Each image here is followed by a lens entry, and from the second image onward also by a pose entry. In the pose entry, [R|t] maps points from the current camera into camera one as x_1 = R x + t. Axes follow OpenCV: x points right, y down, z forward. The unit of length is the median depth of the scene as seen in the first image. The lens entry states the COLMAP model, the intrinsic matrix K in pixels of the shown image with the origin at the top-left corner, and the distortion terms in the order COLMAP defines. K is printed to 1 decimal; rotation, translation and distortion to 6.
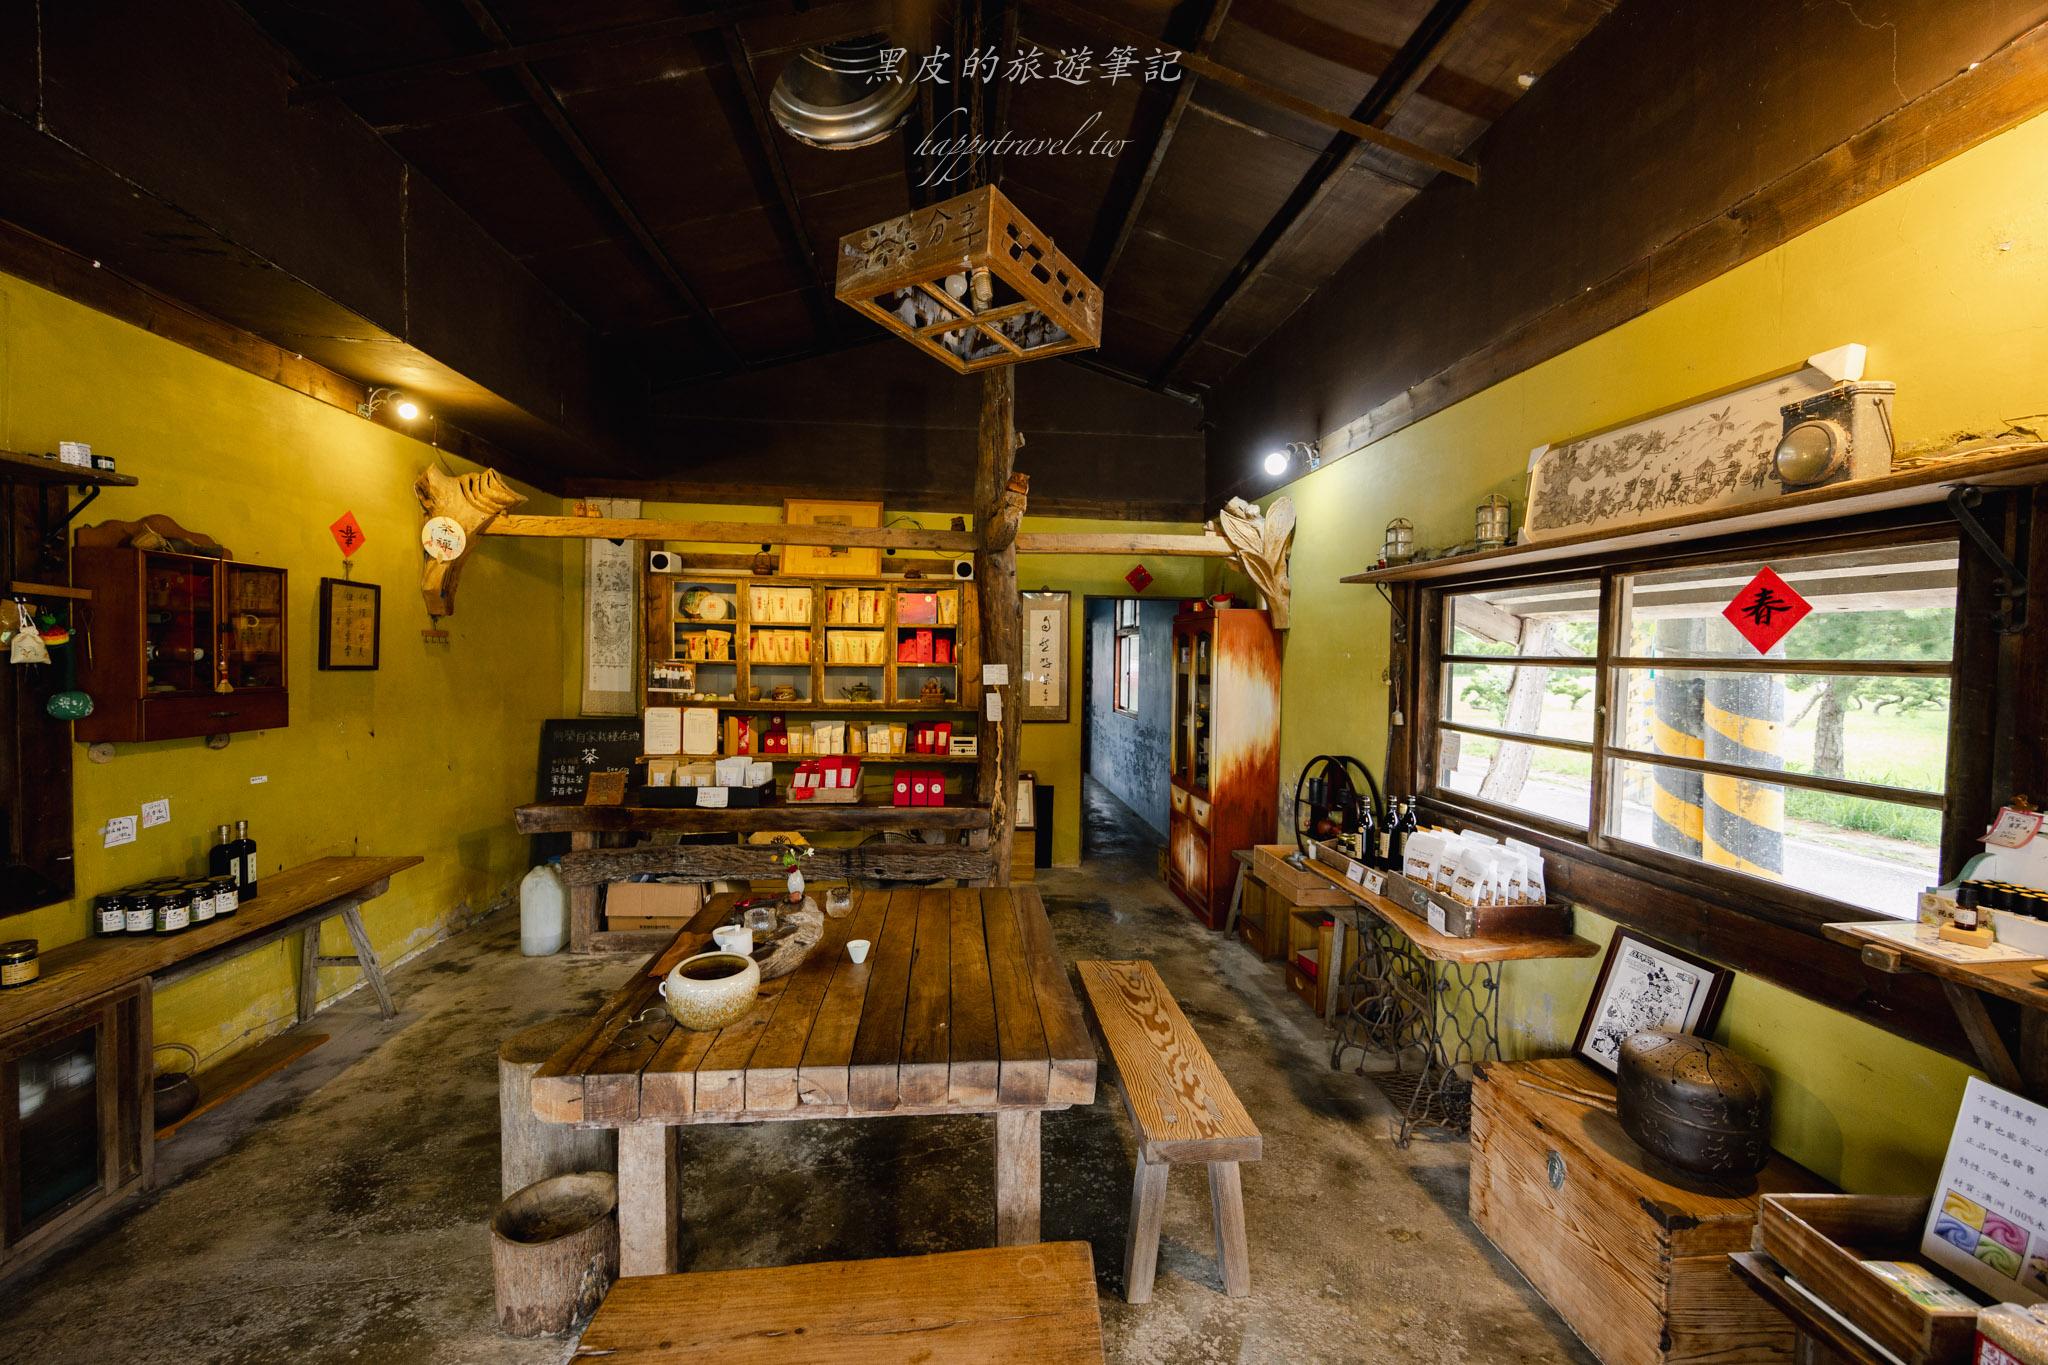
lens RADIAL K [[797.2, 0, 1017.2], [0, 797.2, 681.9], [0, 0, 1]] dist [-0.002638, -0.000051]
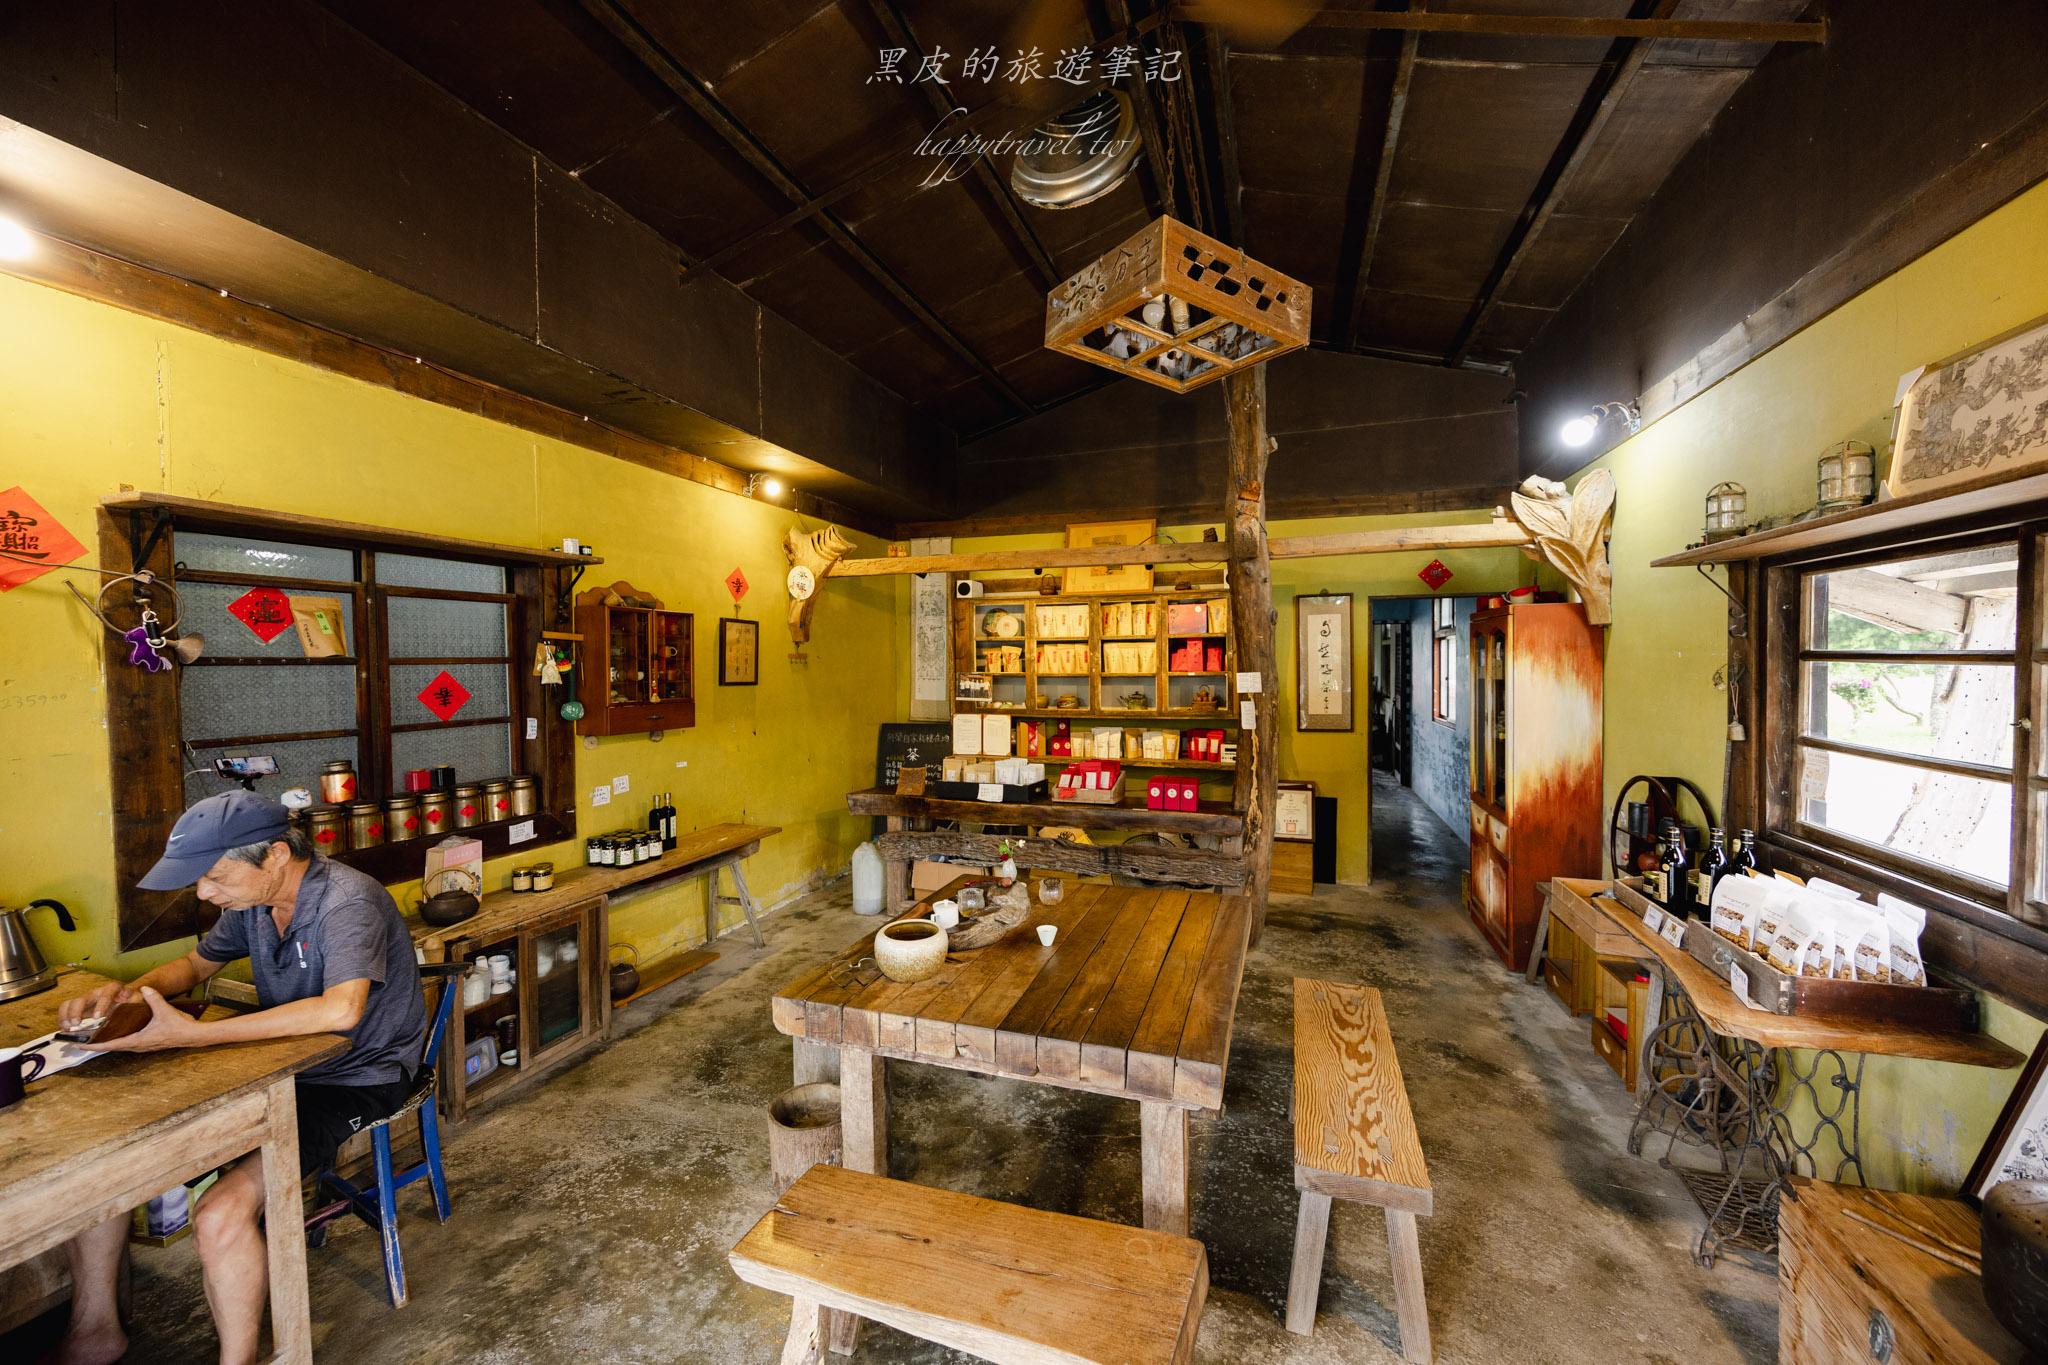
lens RADIAL K [[776.2, 0, 1024.0], [0, 776.2, 682.5], [0, 0, 1]] dist [-0.003606, -0.000068]
pose [[0.911936, -0.011773, -0.410165, 0.155137], [0.007967, 0.999908, -0.010987, -0.001203], [0.410256, 0.006751, 0.911945, 0.000476]]
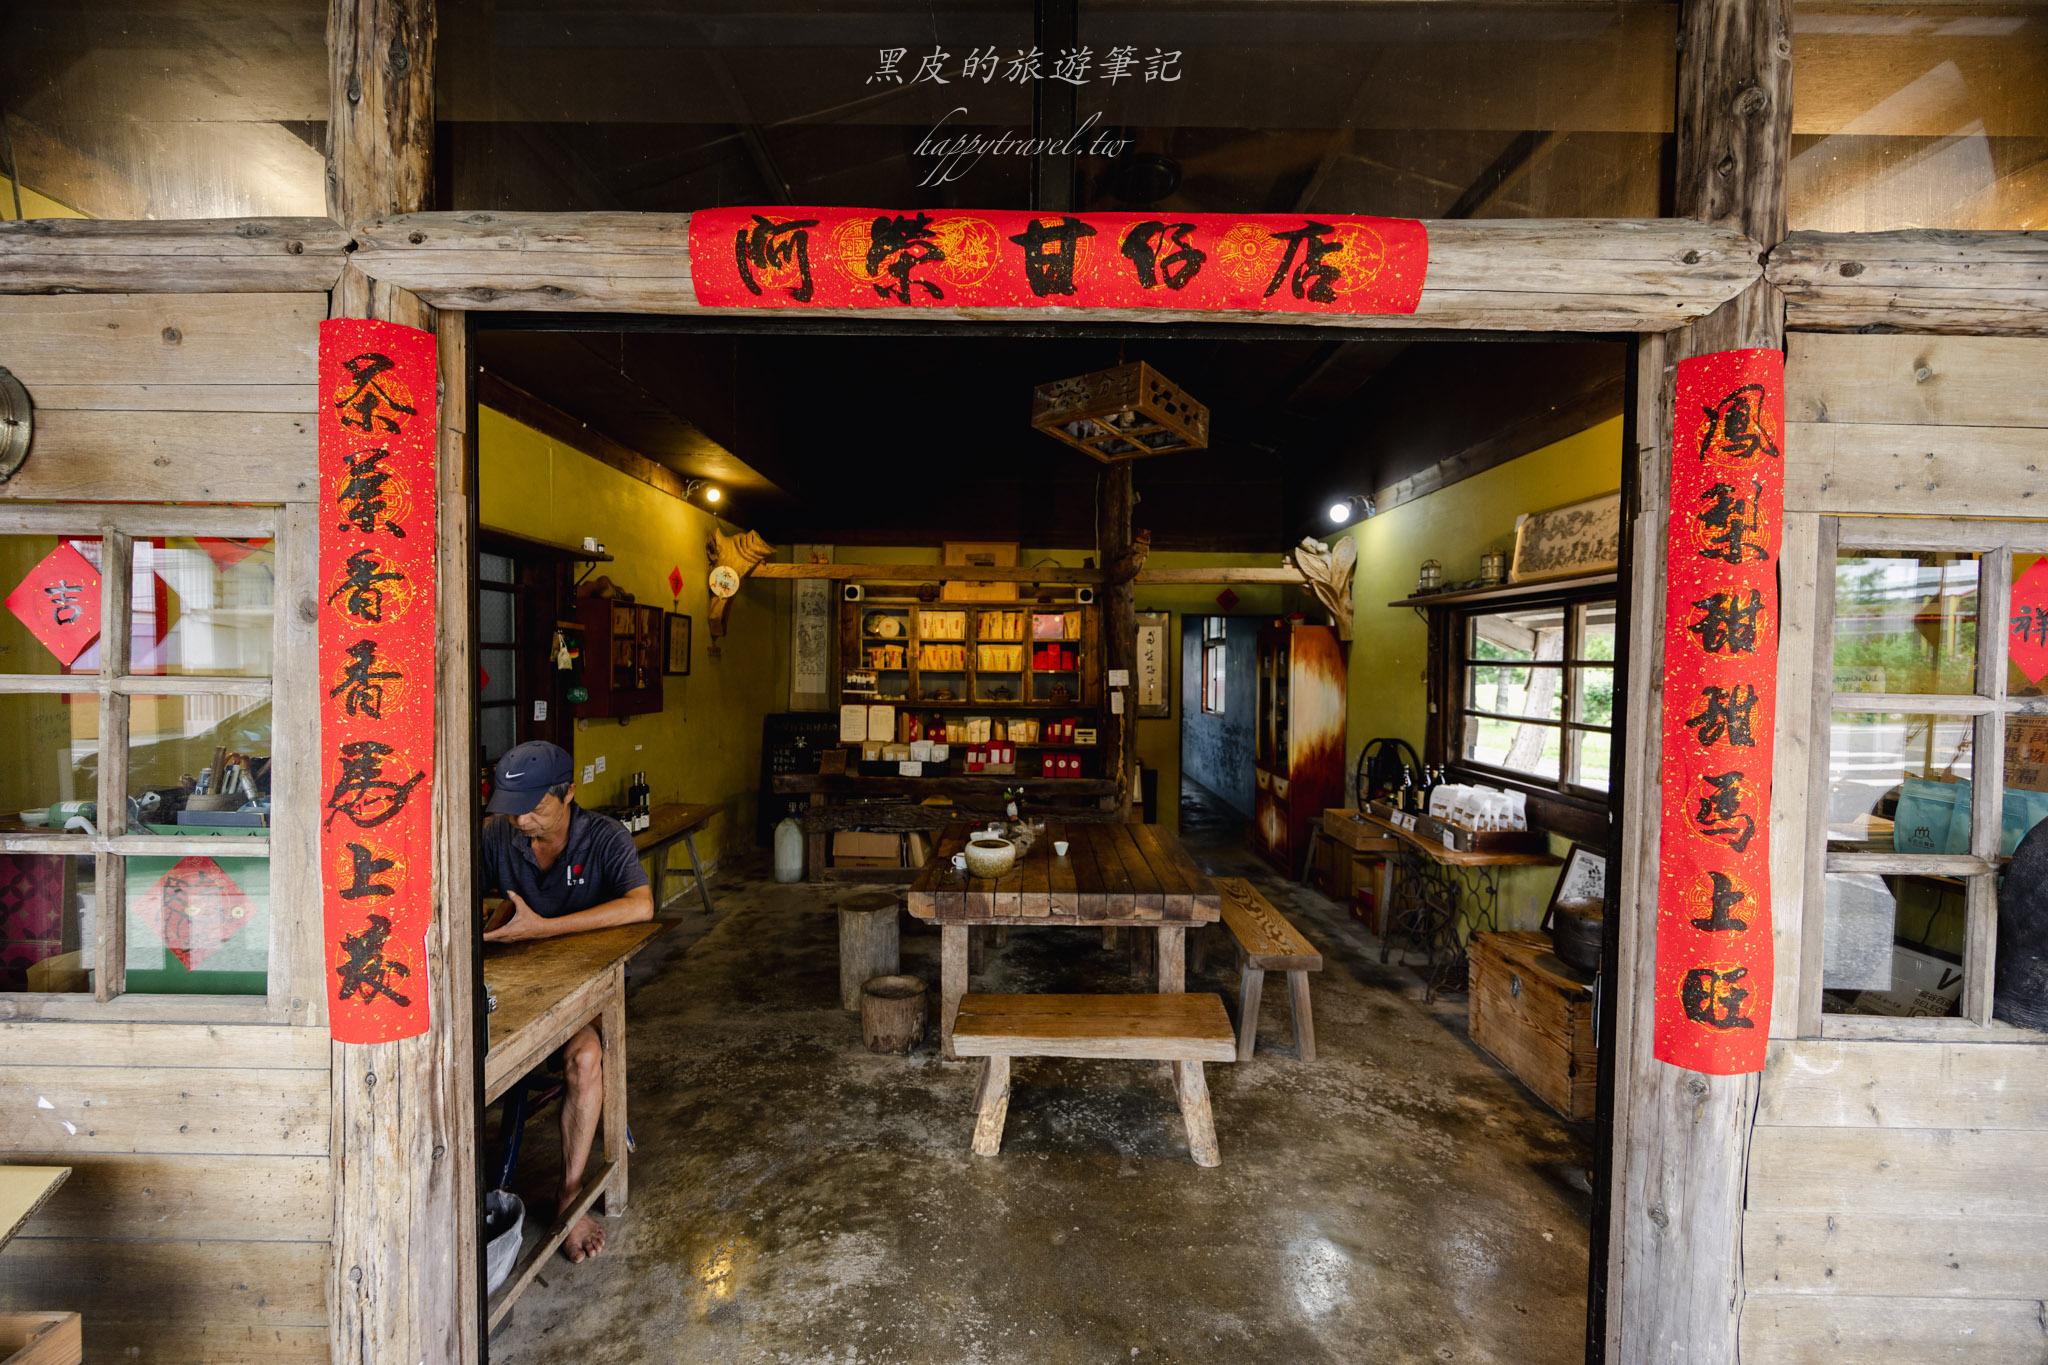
lens RADIAL K [[792.5, 0, 1013.0], [0, 792.5, 684.3], [0, 0, 1]] dist [-0.000376, 0.000019]
pose [[0.995208, -0.002943, -0.097734, -0.098629], [0.001937, 0.999944, -0.010383, 0.019764], [0.097759, 0.010144, 0.995158, -0.416463]]
